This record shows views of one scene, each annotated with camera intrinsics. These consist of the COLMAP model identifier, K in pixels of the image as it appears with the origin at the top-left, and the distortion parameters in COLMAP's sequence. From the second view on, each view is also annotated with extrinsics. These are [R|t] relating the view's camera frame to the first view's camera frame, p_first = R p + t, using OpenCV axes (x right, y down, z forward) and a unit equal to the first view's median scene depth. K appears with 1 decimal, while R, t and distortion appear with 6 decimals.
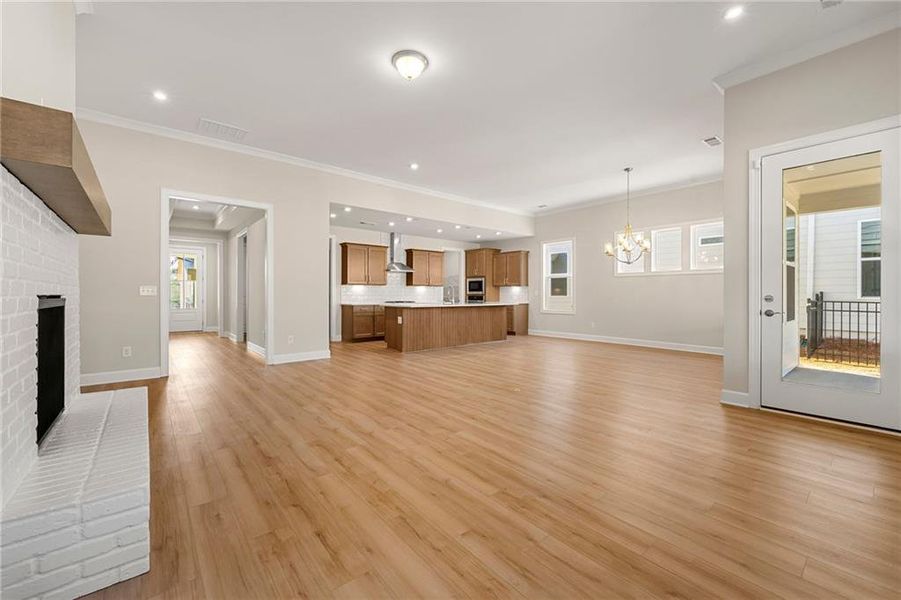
lens RADIAL K [[363.3, 0, 445.4], [0, 363.3, 296.7], [0, 0, 1]] dist [0.001532, 0.000030]
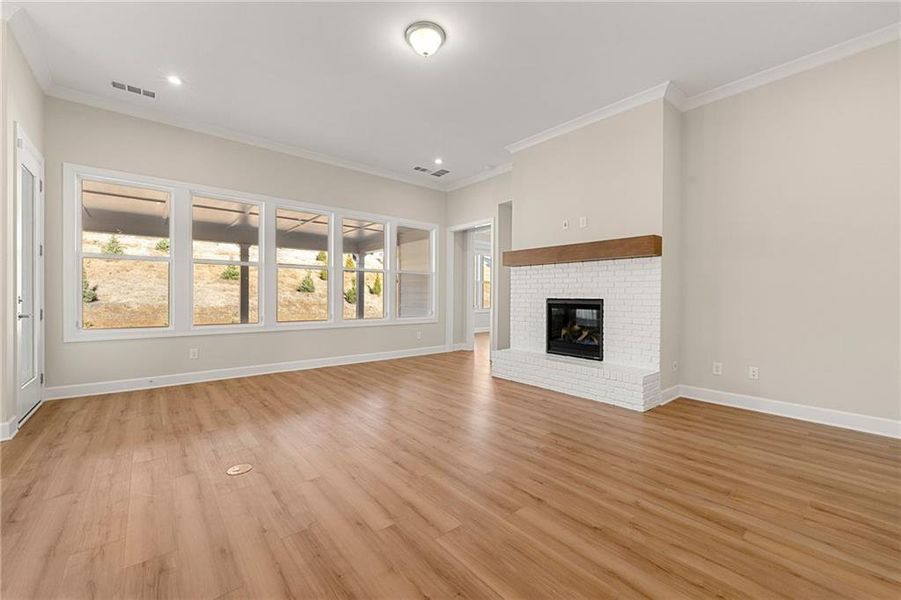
lens RADIAL K [[363.3, 0, 445.4], [0, 363.3, 296.7], [0, 0, 1]] dist [0.001532, 0.000030]
pose [[-0.999964, -0.007232, -0.004348, -0.054363], [-0.007290, 0.999885, 0.013283, -0.008636], [0.004251, 0.013315, -0.999902, 0.704273]]
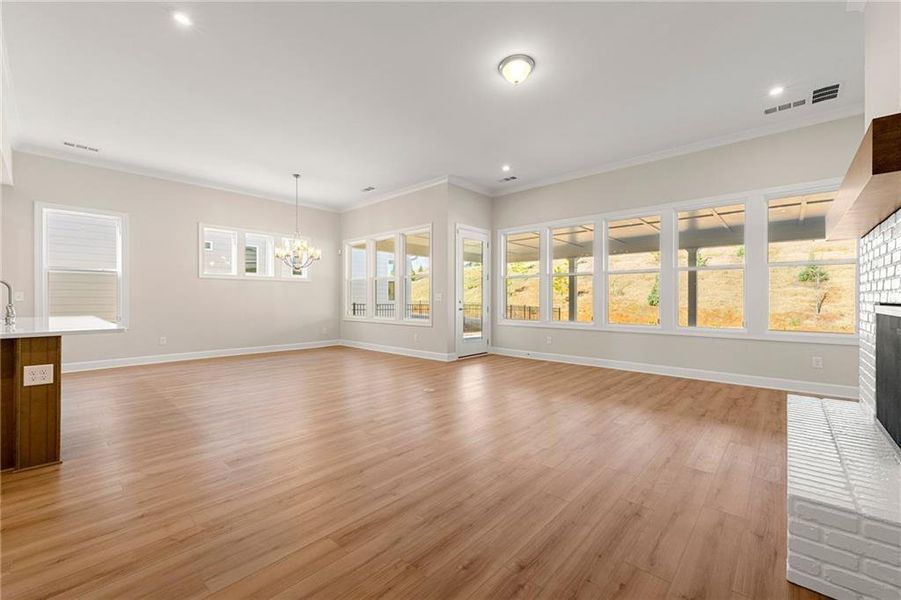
lens RADIAL K [[363.3, 0, 445.4], [0, 363.3, 296.7], [0, 0, 1]] dist [0.001532, 0.000030]
pose [[-0.129683, 0.008746, 0.991517, -0.381501], [0.006536, 0.999947, -0.007966, -0.002730], [-0.991534, 0.005448, -0.129733, 0.495970]]
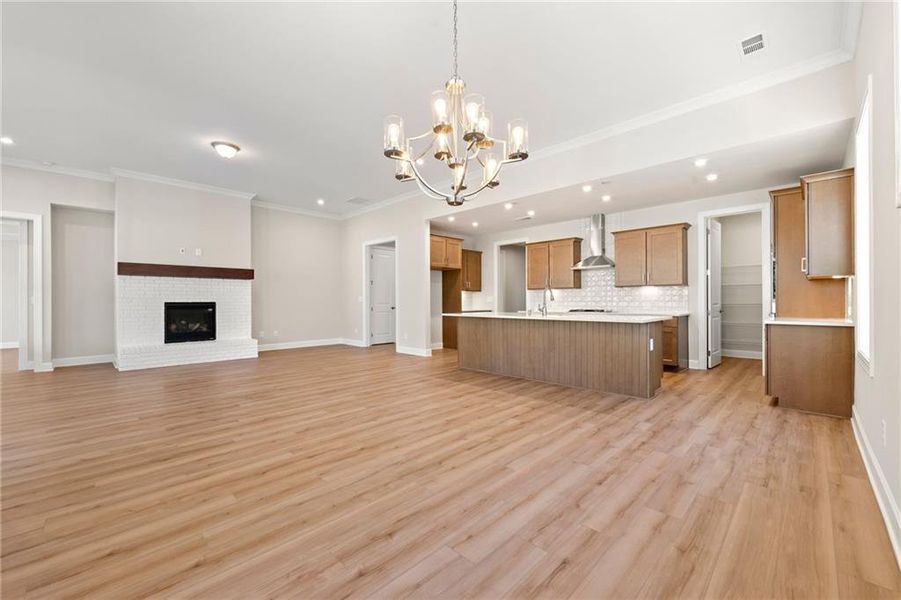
lens RADIAL K [[363.6, 0, 463.8], [0, 363.6, 296.8], [0, 0, 1]] dist [-0.002326, -0.000020]
pose [[0.124423, -0.010681, -0.992172, 0.565172], [-0.001940, 0.999938, -0.011007, -0.004667], [0.992227, 0.003294, 0.124394, 0.665373]]
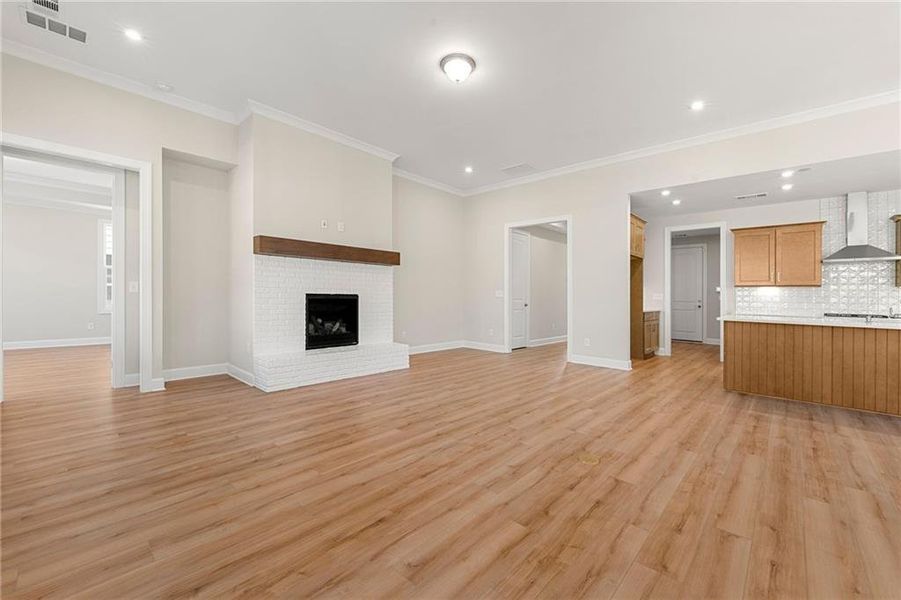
lens RADIAL K [[363.6, 0, 463.8], [0, 363.6, 296.8], [0, 0, 1]] dist [-0.002326, -0.000020]
pose [[0.154793, 0.007380, -0.987919, 0.336110], [-0.022500, 0.999739, 0.003943, -0.003248], [0.987691, 0.021618, 0.154919, 0.318590]]
